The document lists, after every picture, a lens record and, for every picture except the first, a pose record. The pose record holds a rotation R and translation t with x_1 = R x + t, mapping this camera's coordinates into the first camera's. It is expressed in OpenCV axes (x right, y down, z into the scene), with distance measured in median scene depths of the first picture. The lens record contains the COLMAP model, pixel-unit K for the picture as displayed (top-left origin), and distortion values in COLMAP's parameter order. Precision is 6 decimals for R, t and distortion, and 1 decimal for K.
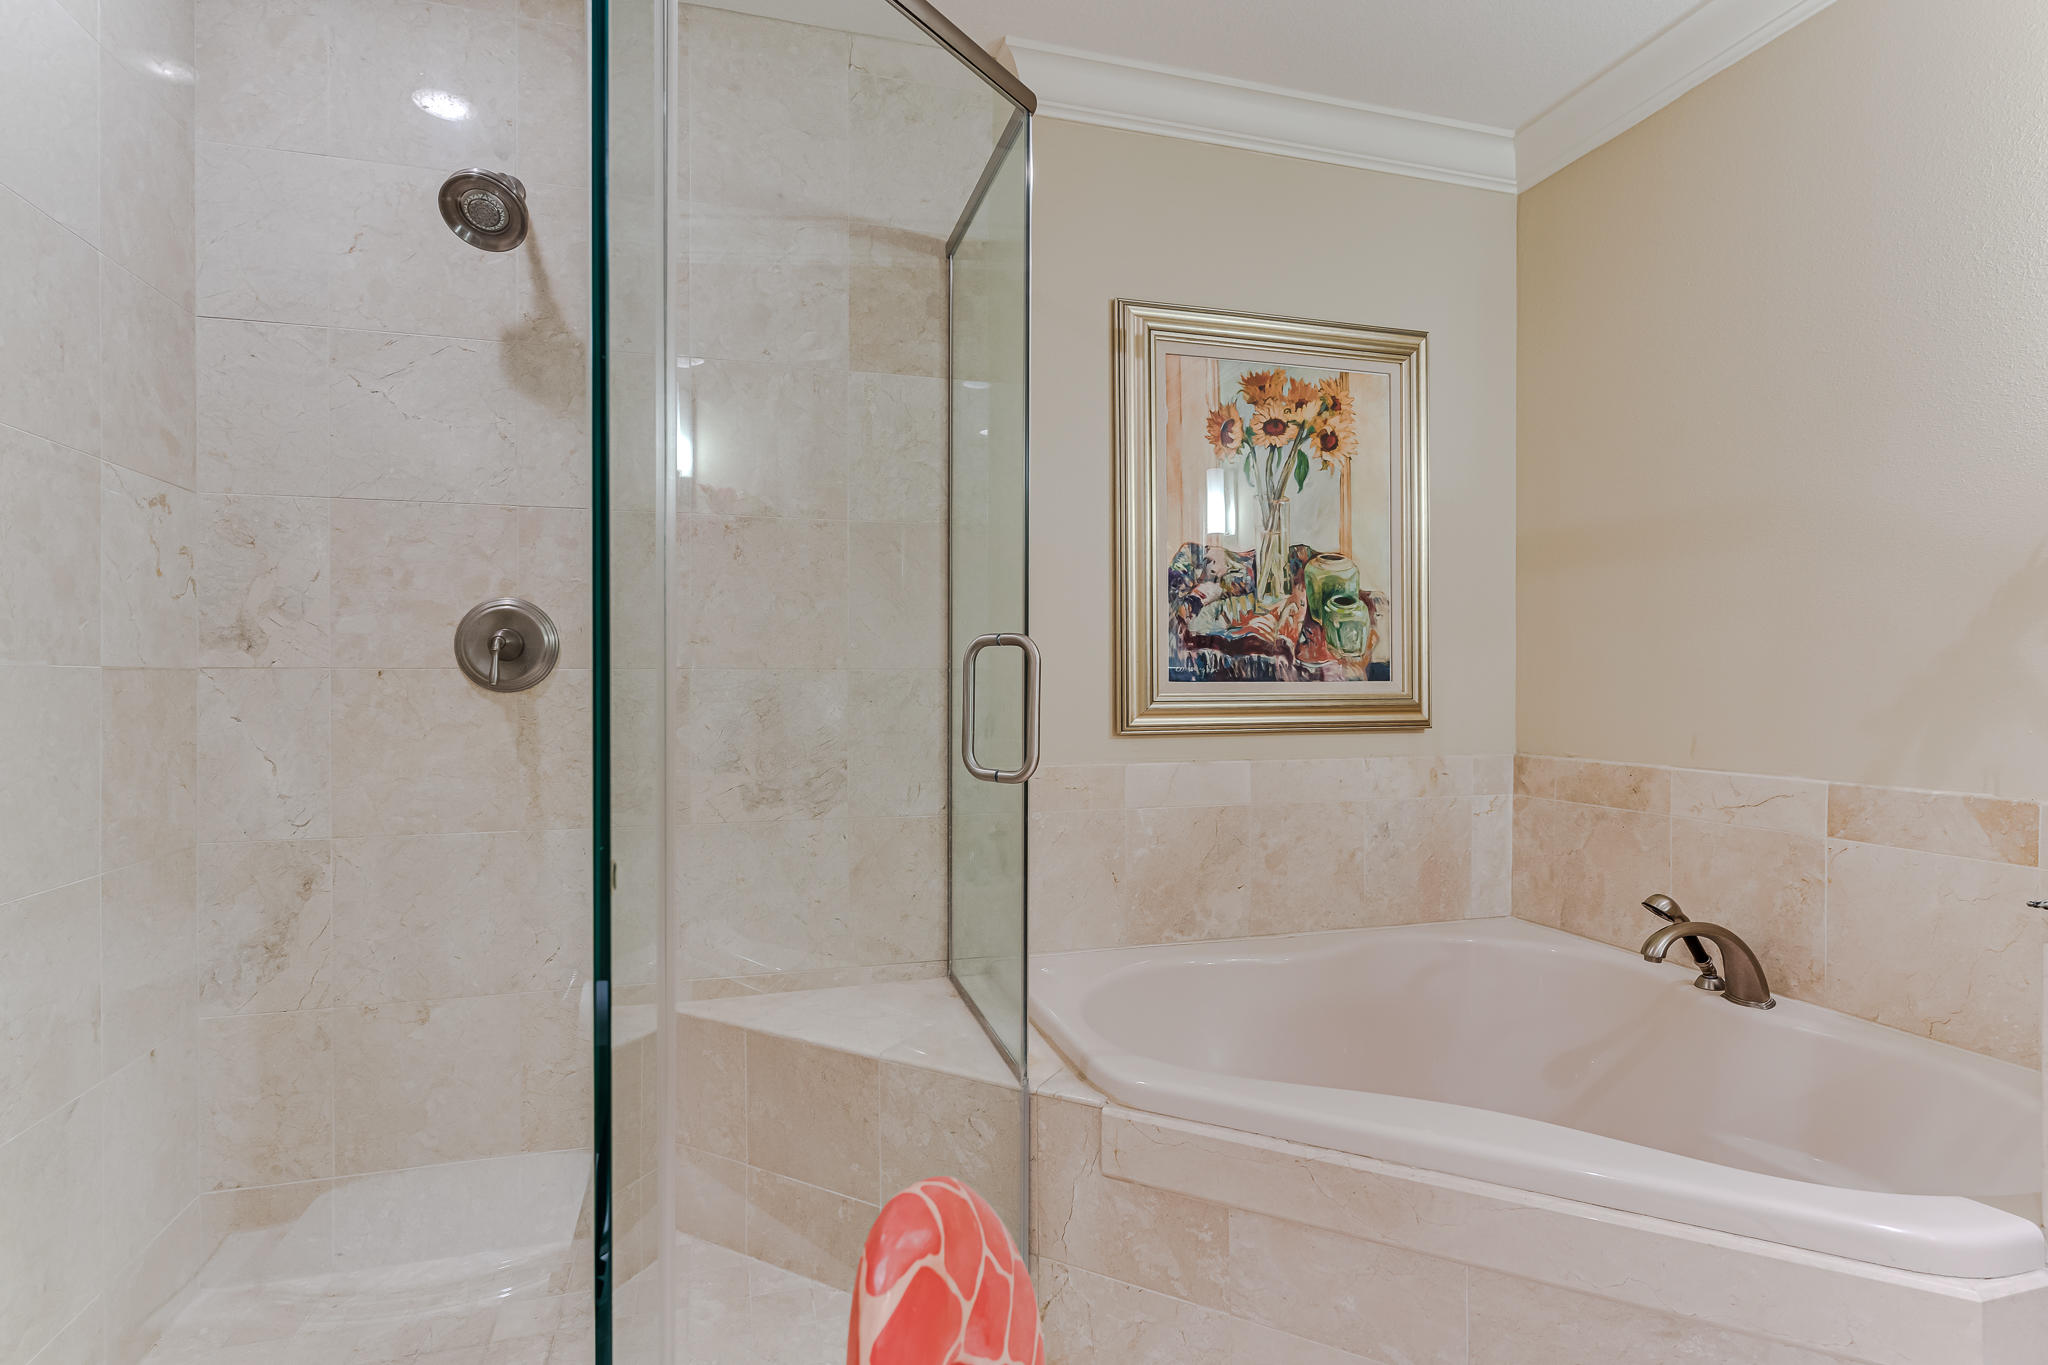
lens RADIAL K [[972.4, 0, 1018.0], [0, 972.4, 688.3], [0, 0, 1]] dist [-0.005471, 0.000898]
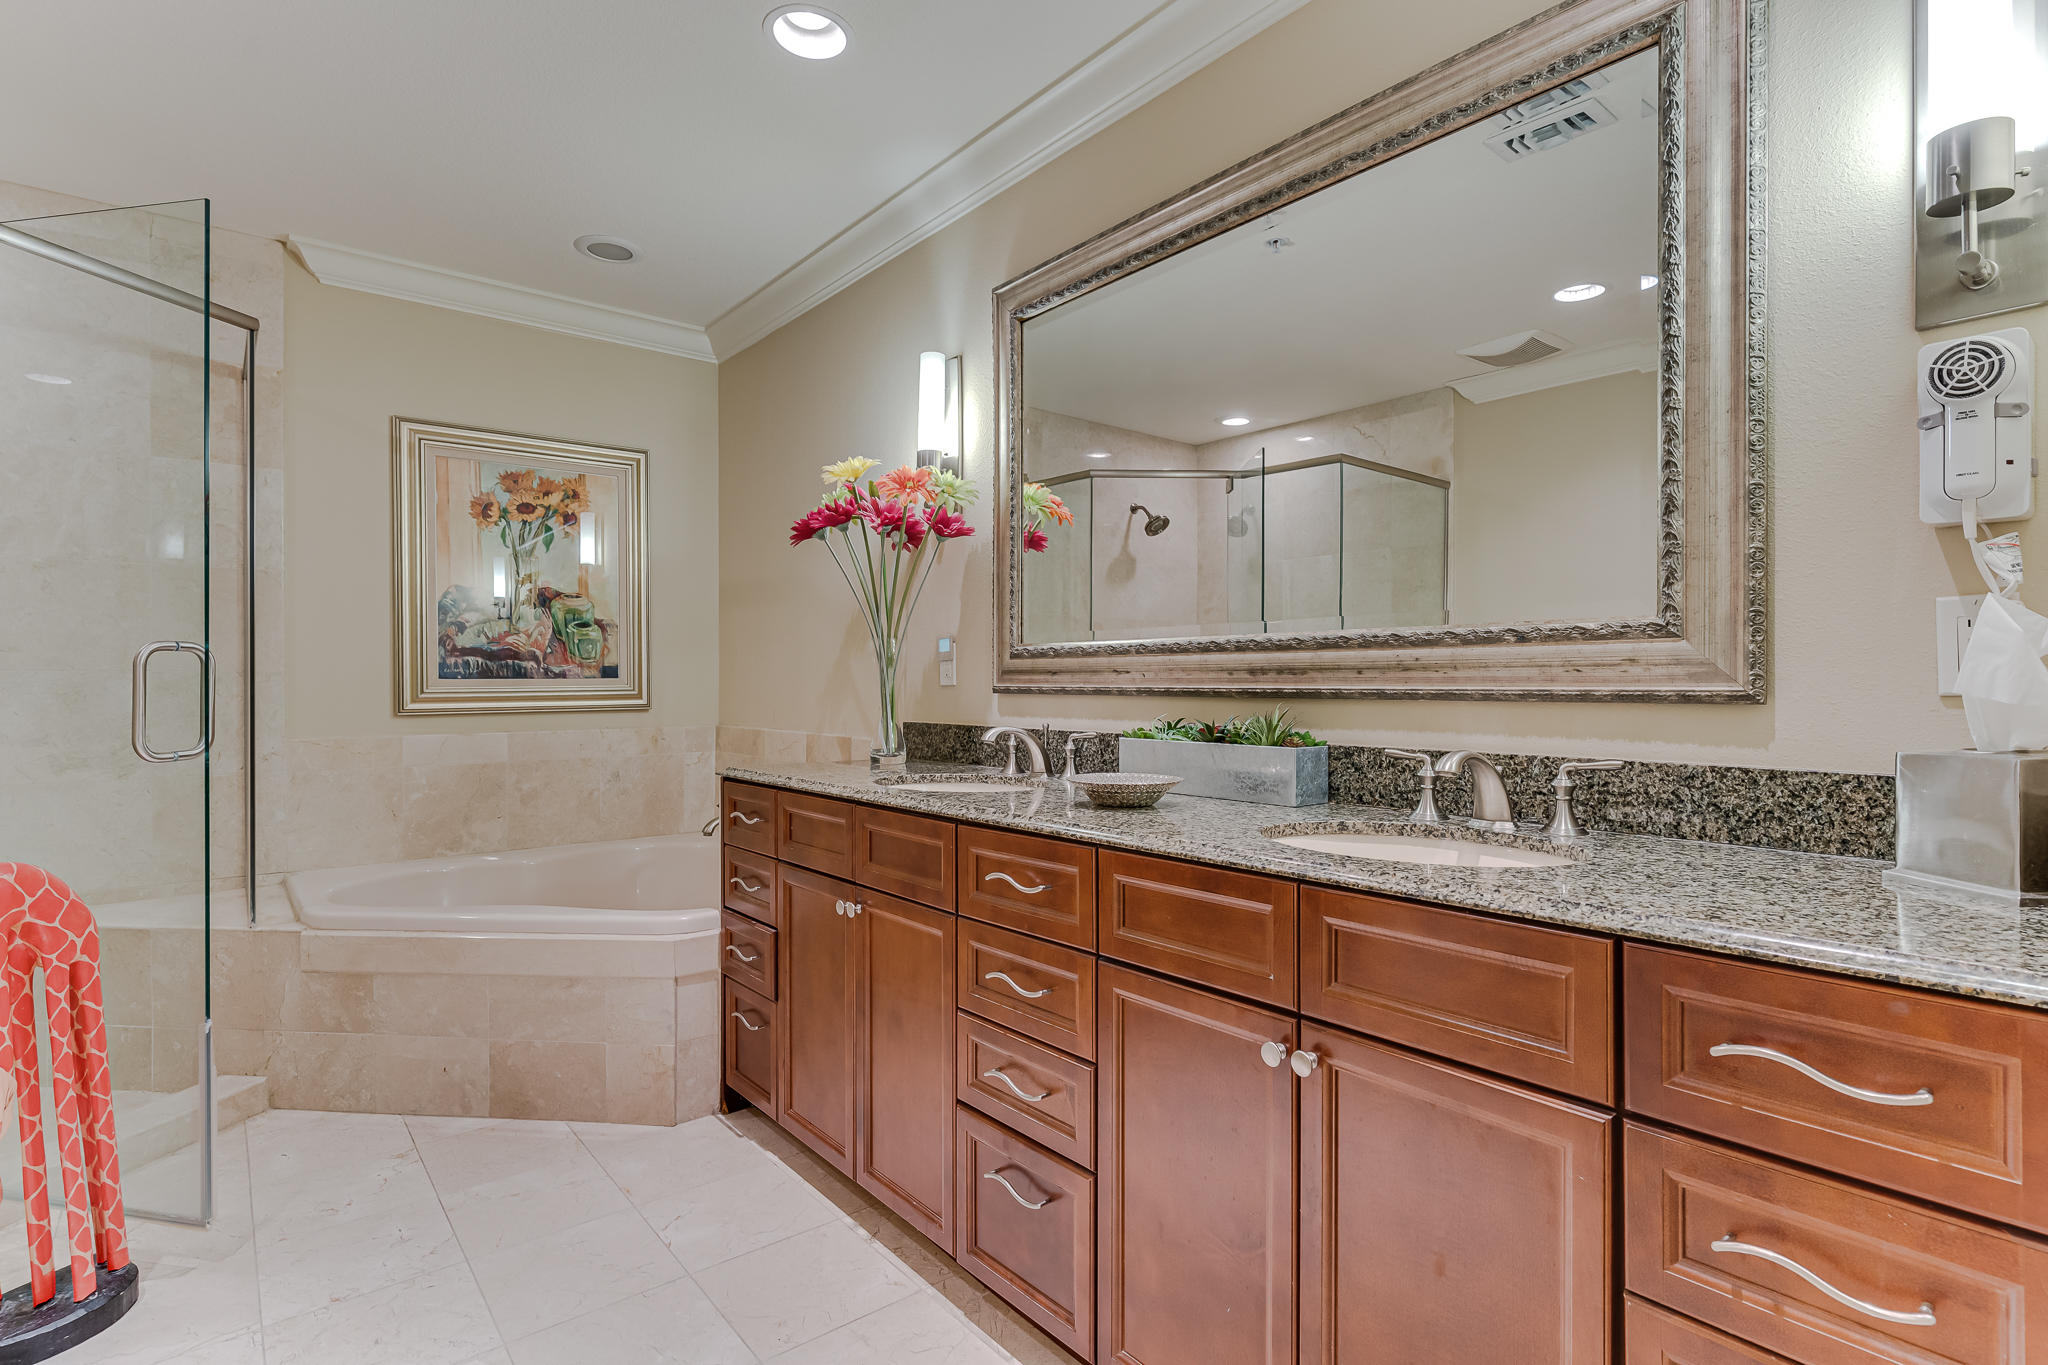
lens RADIAL K [[972.4, 0, 1006.2], [0, 972.4, 685.2], [0, 0, 1]] dist [-0.005471, 0.000898]
pose [[0.921290, -0.004536, 0.388850, 0.371554], [0.004439, 0.999989, 0.001148, 0.004573], [-0.388851, 0.000668, 0.921300, -0.678524]]
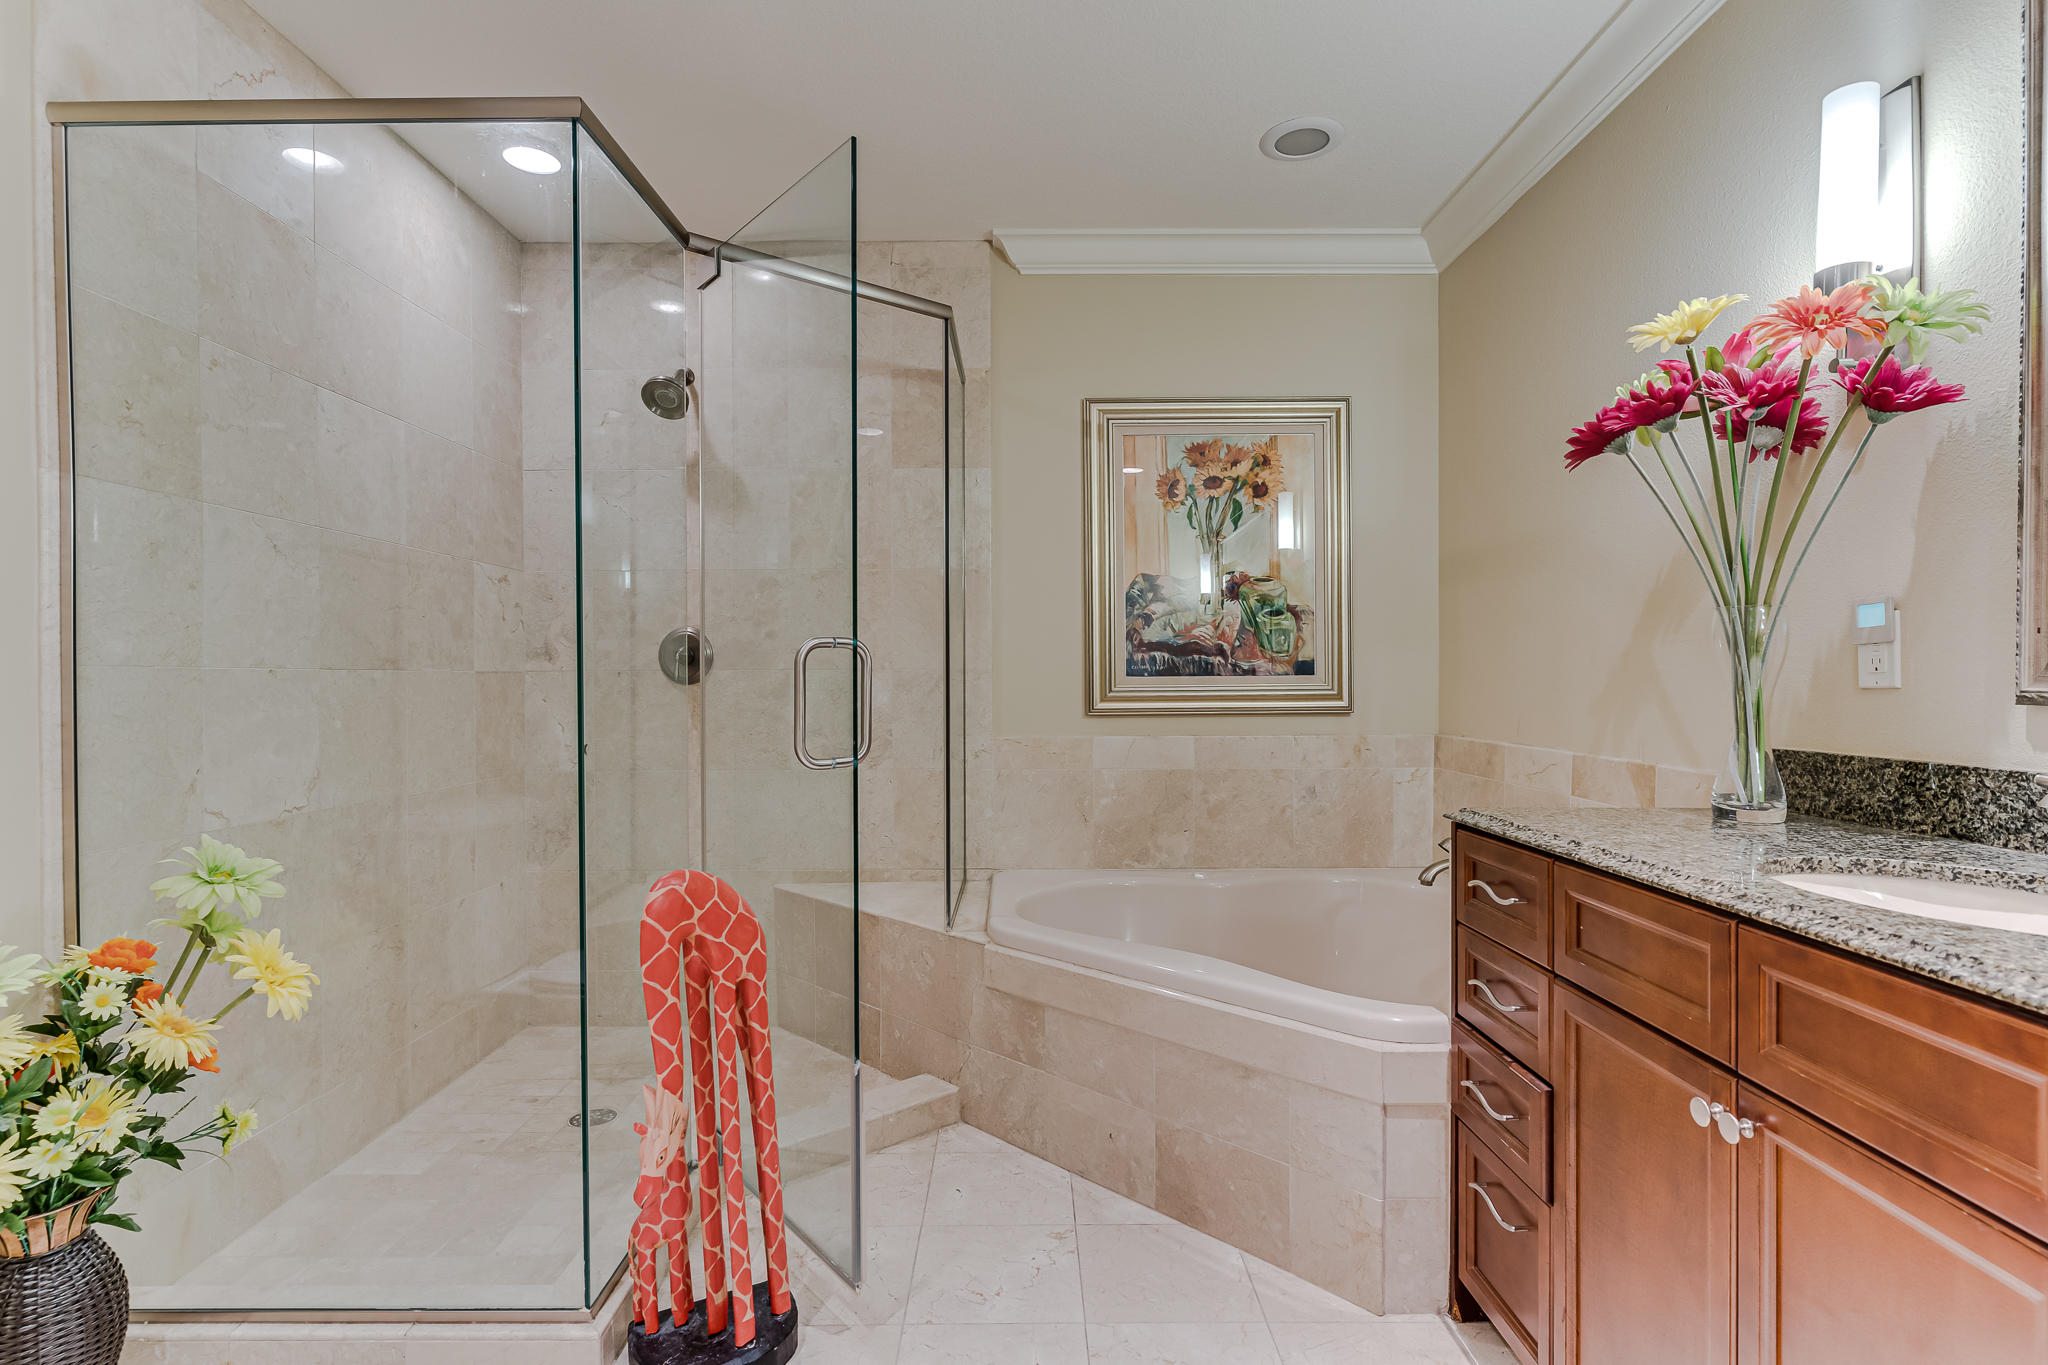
lens RADIAL K [[972.4, 0, 1035.9], [0, 972.4, 682.2], [0, 0, 1]] dist [-0.005471, 0.000898]
pose [[0.963813, -0.002529, -0.266568, 0.392569], [0.002732, 0.999996, 0.000391, 0.000302], [0.266566, -0.001105, 0.963816, -0.341283]]
